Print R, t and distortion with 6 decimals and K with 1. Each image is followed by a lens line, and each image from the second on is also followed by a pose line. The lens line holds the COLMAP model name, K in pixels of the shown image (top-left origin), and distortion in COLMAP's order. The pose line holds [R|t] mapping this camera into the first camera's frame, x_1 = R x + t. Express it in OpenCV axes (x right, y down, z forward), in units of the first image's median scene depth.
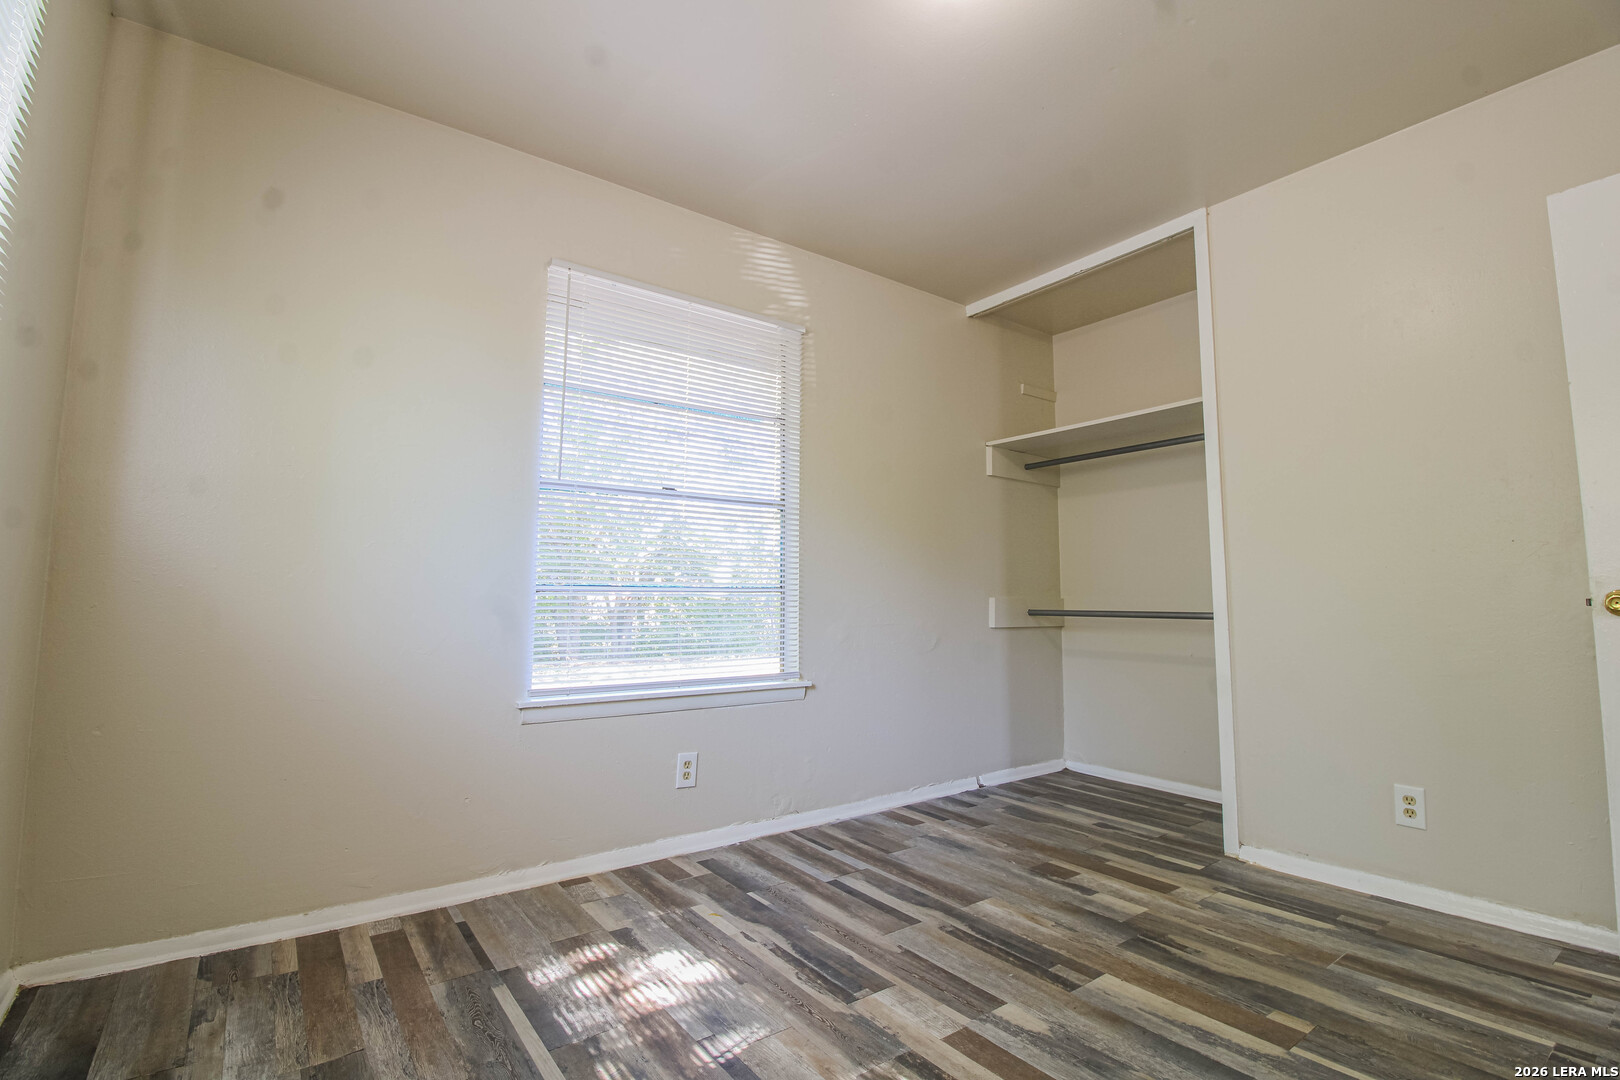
lens RADIAL K [[752.5, 0, 822.5], [0, 752.5, 535.6], [0, 0, 1]] dist [-0.005002, -0.009837]
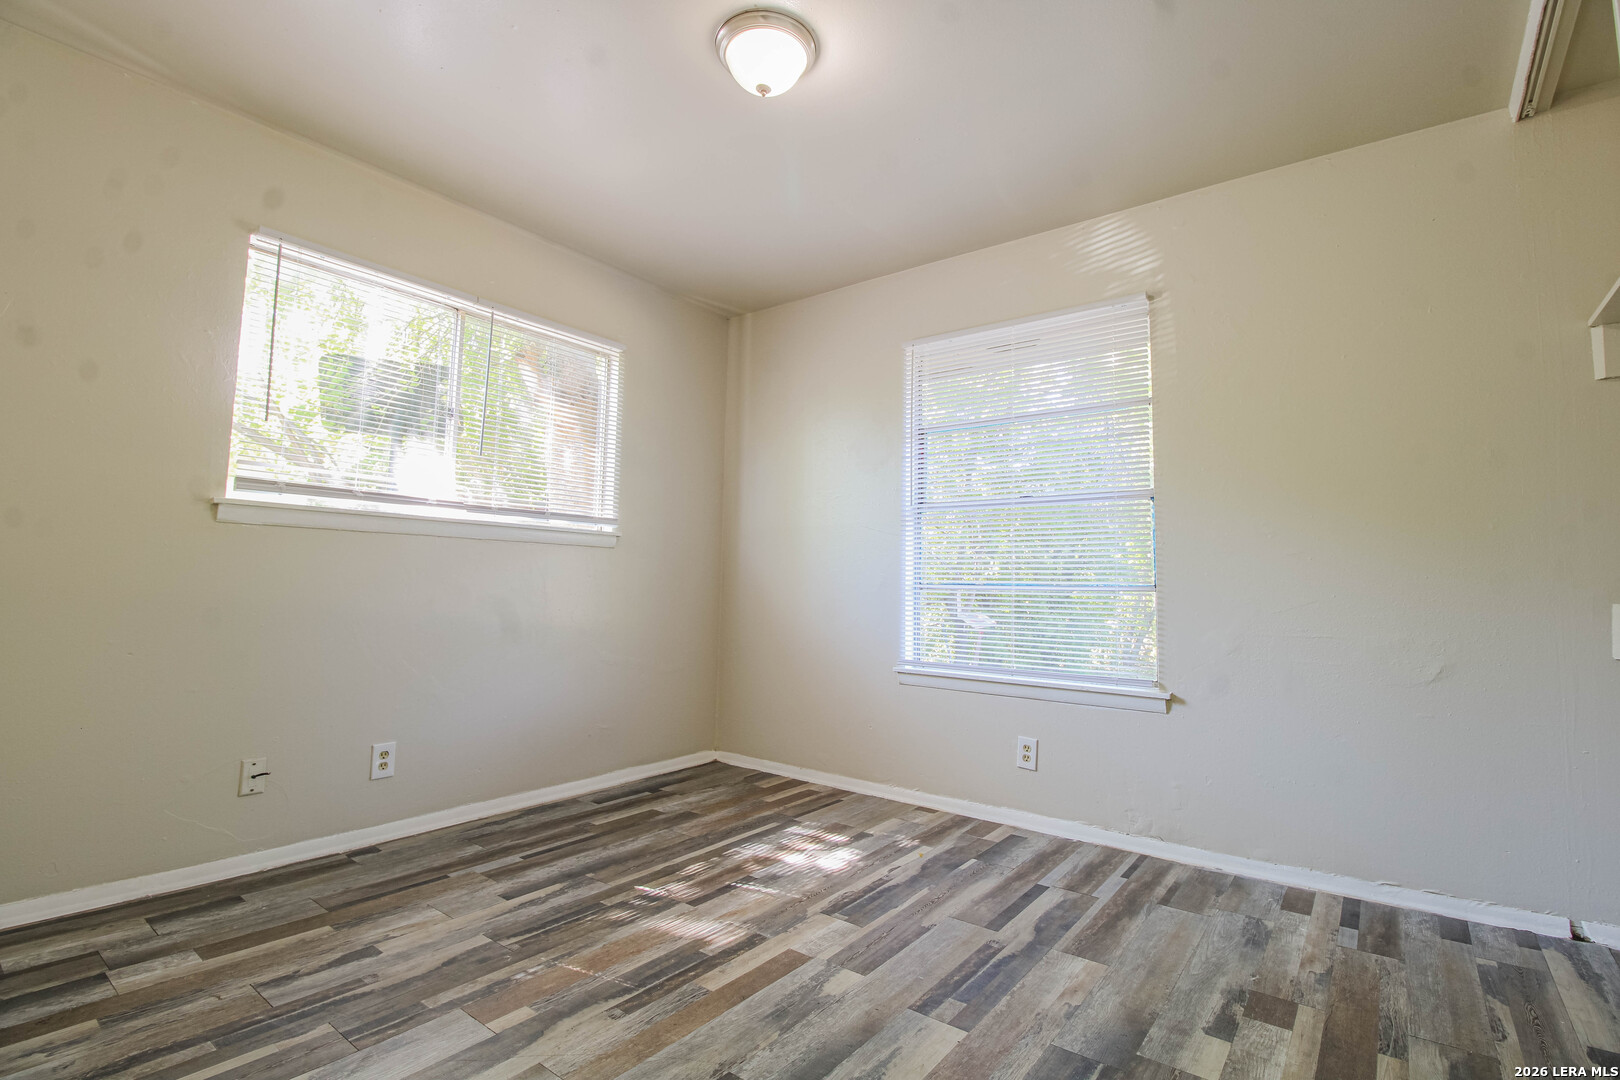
lens RADIAL K [[752.5, 0, 817.8], [0, 752.5, 540.3], [0, 0, 1]] dist [-0.005002, -0.009837]
pose [[0.276527, -0.058721, -0.959210, 0.944039], [0.058490, 0.997309, -0.044191, 0.040560], [0.959224, -0.043885, 0.279218, 0.493505]]
